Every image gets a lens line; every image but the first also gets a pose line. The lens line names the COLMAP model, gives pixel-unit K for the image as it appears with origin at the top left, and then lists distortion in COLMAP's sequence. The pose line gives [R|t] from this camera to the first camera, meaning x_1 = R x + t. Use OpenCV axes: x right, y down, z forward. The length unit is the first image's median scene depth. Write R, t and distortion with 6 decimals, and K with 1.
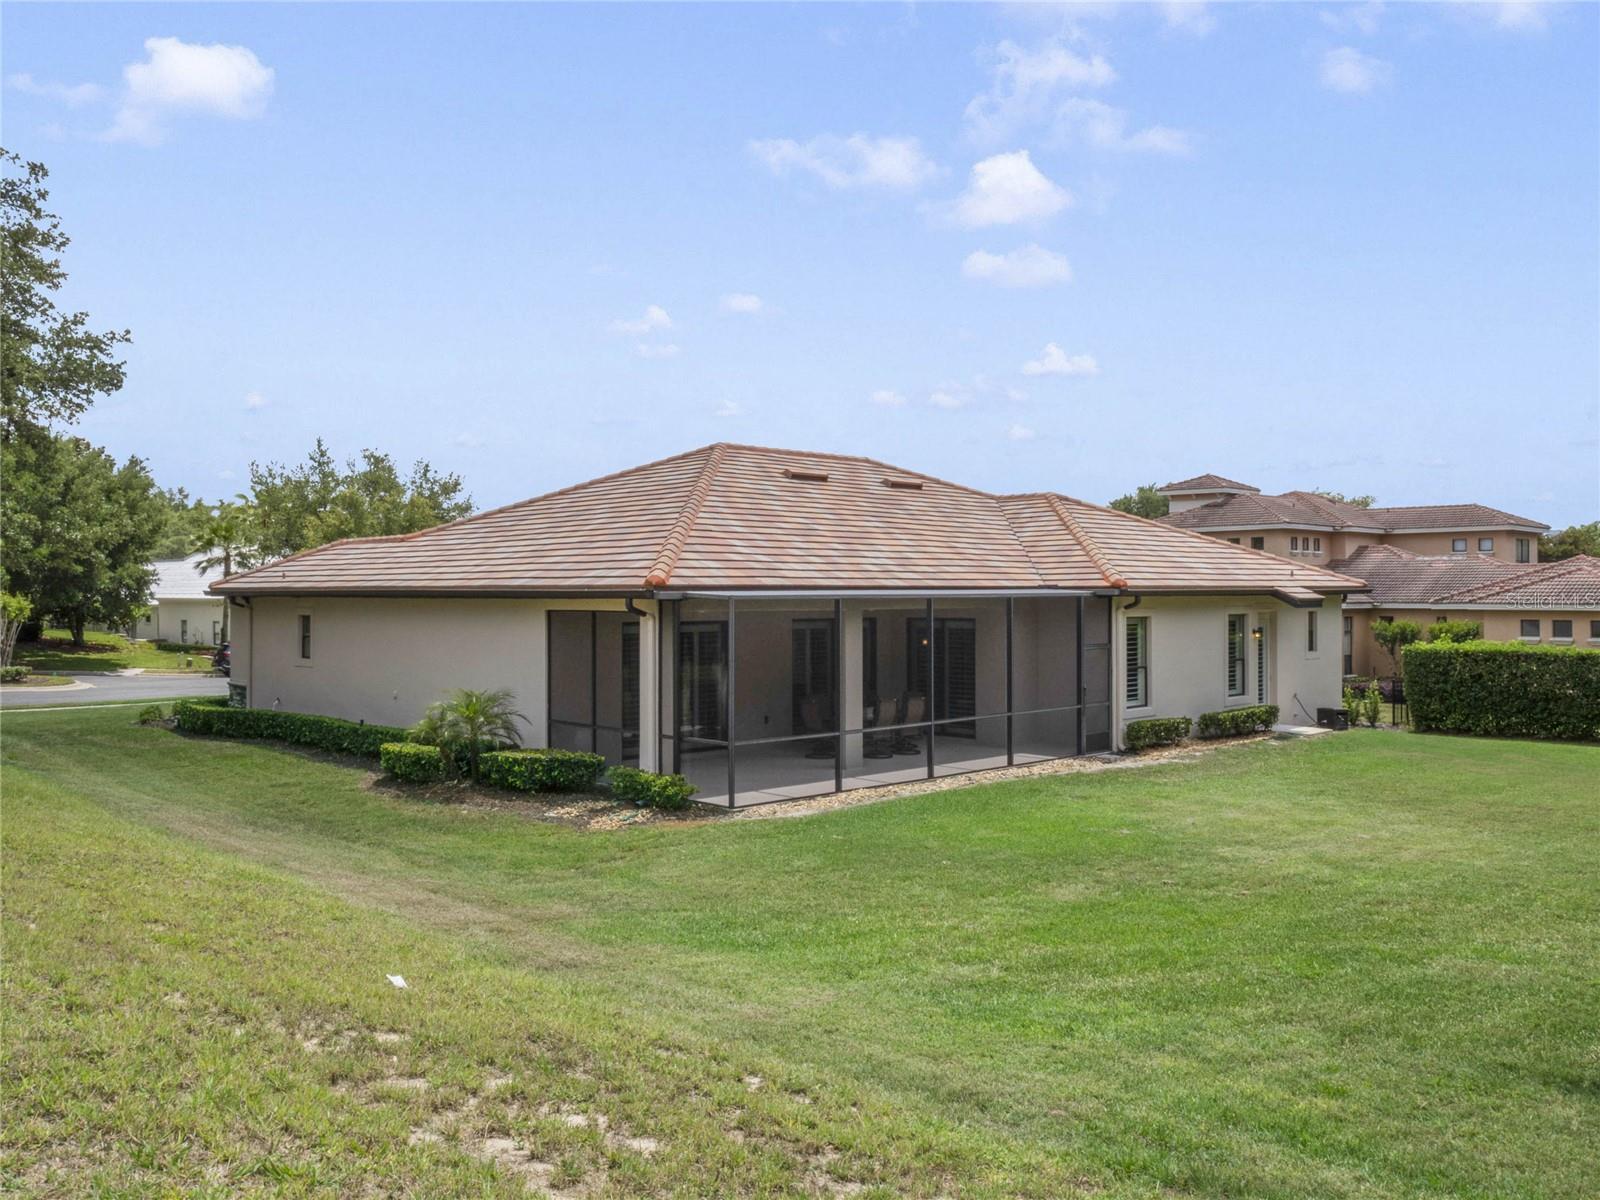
lens RADIAL K [[1270.2, 0, 804.2], [0, 1270.2, 609.0], [0, 0, 1]] dist [0.014408, 0.006868]
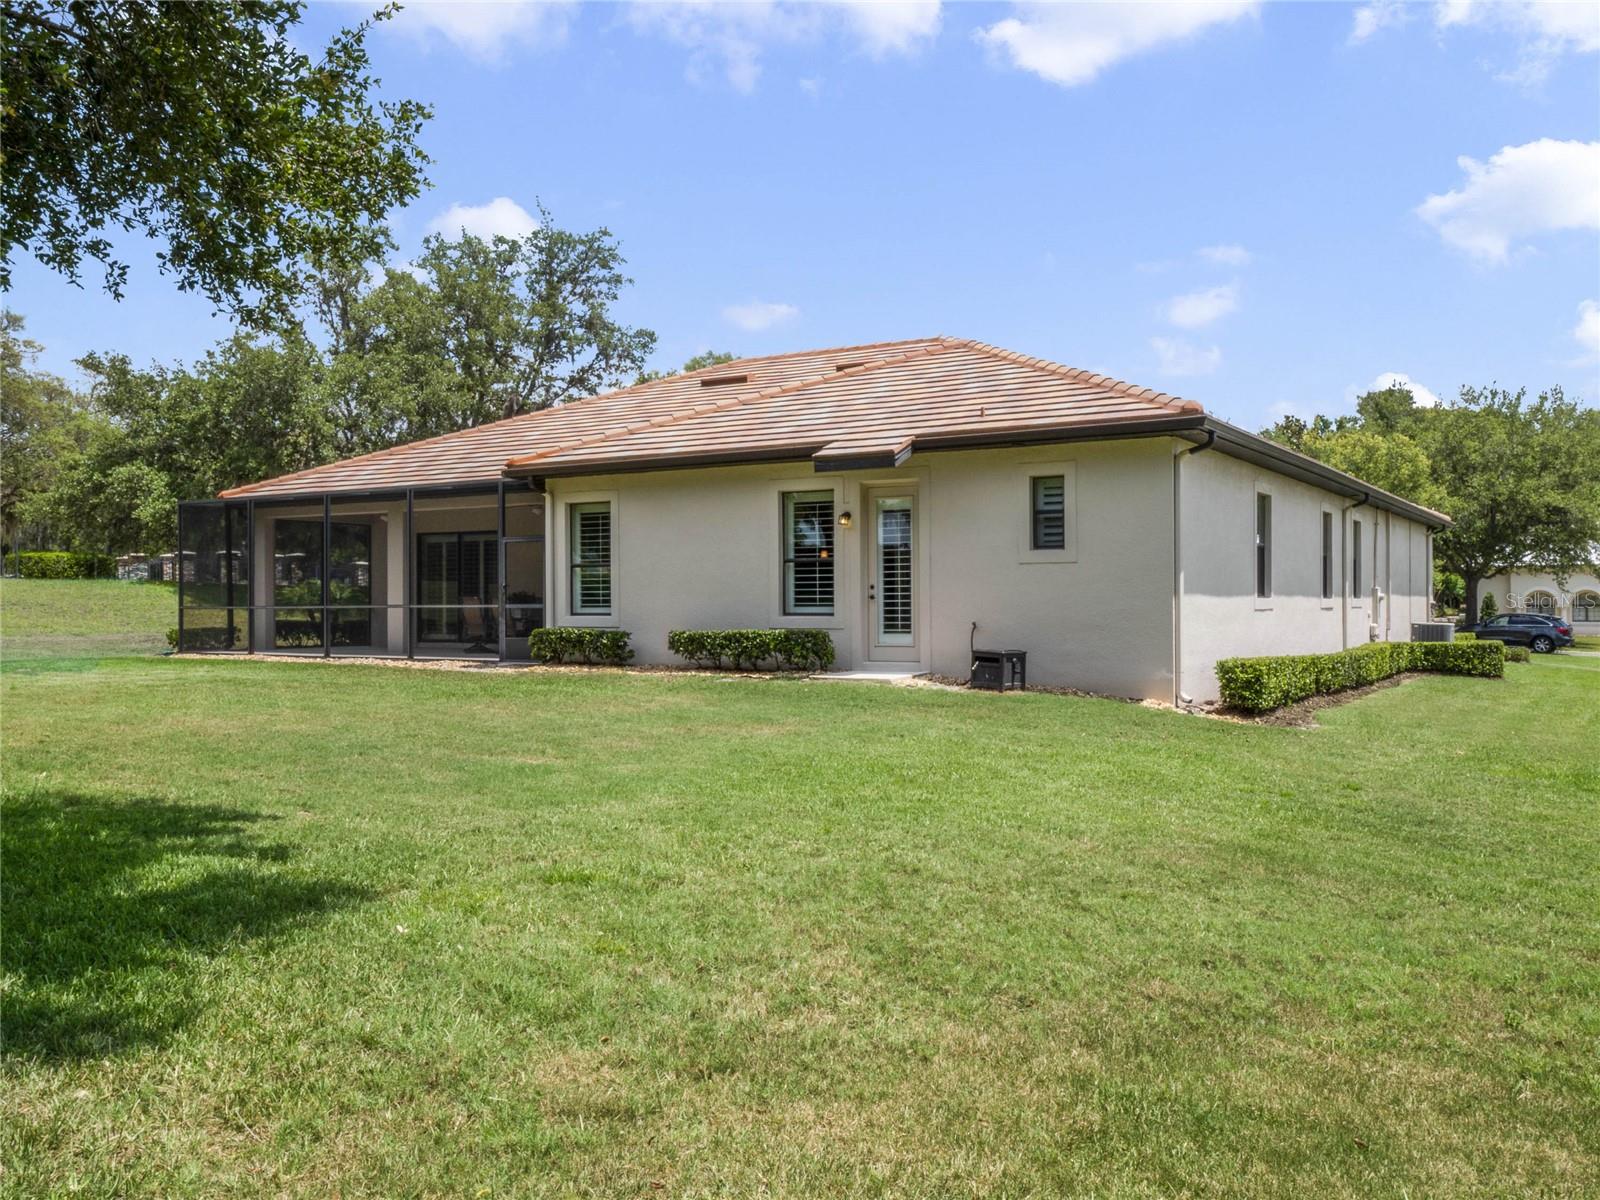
lens RADIAL K [[1376.6, 0, 797.9], [0, 1376.6, 602.5], [0, 0, 1]] dist [0.001329, -0.000272]
pose [[0.247457, 0.001897, -0.968897, 1.228294], [-0.005419, 0.999985, 0.000574, 0.073388], [0.968884, 0.005108, 0.247464, 0.971980]]
